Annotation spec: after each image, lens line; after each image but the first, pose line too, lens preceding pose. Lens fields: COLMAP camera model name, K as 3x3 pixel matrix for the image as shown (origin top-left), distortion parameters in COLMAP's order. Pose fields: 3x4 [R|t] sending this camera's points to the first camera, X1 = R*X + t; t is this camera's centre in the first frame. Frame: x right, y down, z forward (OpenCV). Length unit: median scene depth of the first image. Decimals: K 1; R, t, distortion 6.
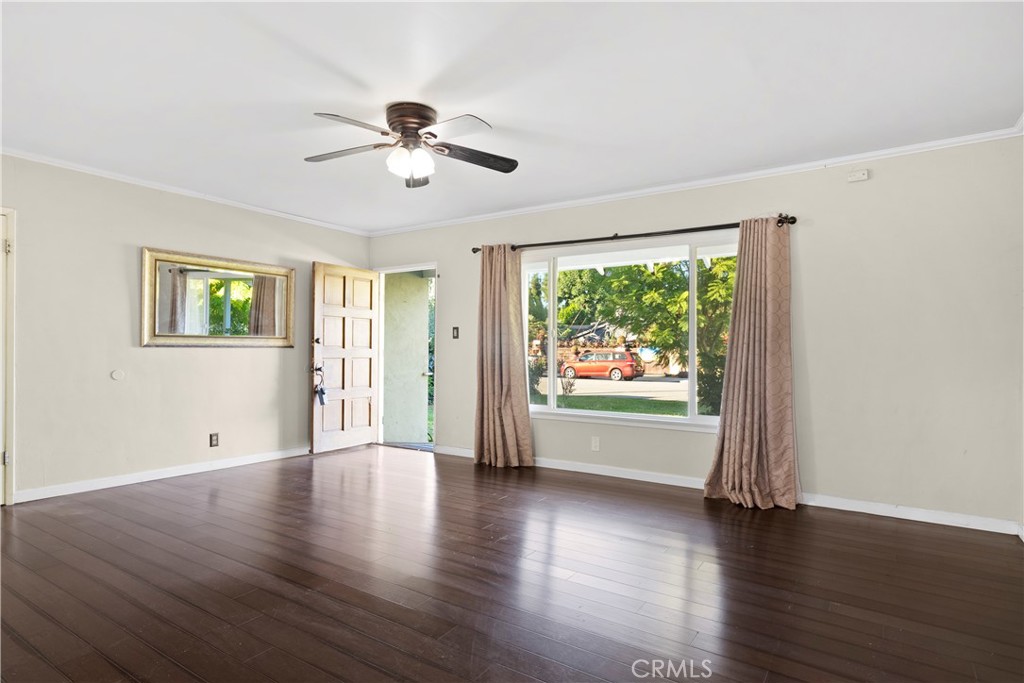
lens RADIAL K [[558.1, 0, 519.1], [0, 558.1, 345.4], [0, 0, 1]] dist [-0.007236, -0.000898]
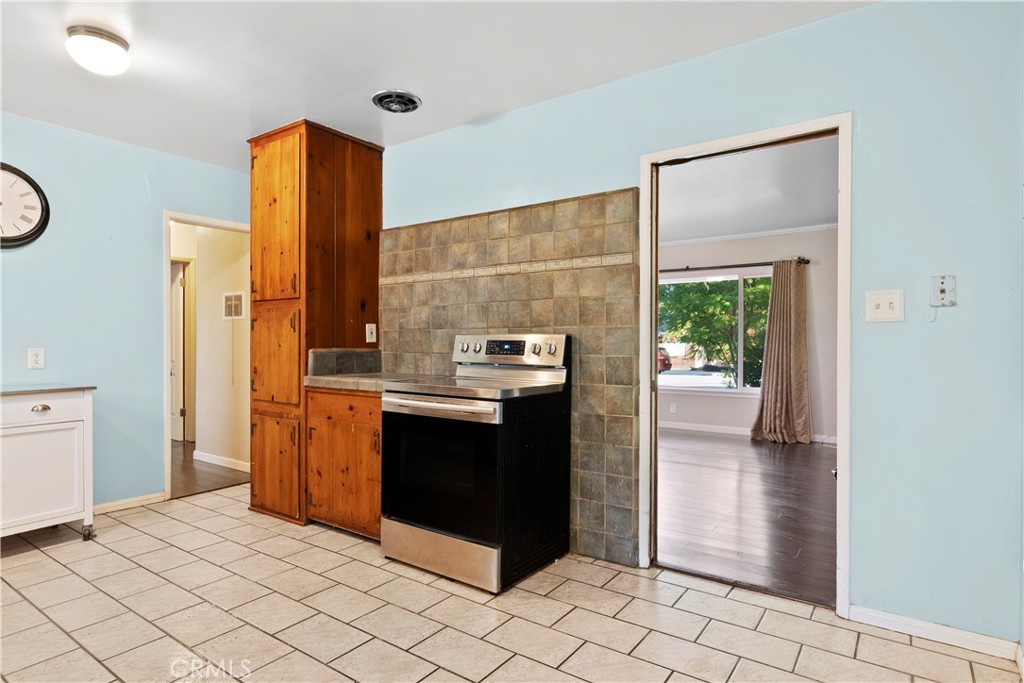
lens RADIAL K [[558.1, 0, 521.8], [0, 558.1, 342.6], [0, 0, 1]] dist [-0.007236, -0.000898]
pose [[0.999555, -0.006465, -0.029125, -0.272144], [0.006530, 0.999976, 0.002117, -0.003695], [0.029111, -0.002306, 0.999574, -0.600243]]
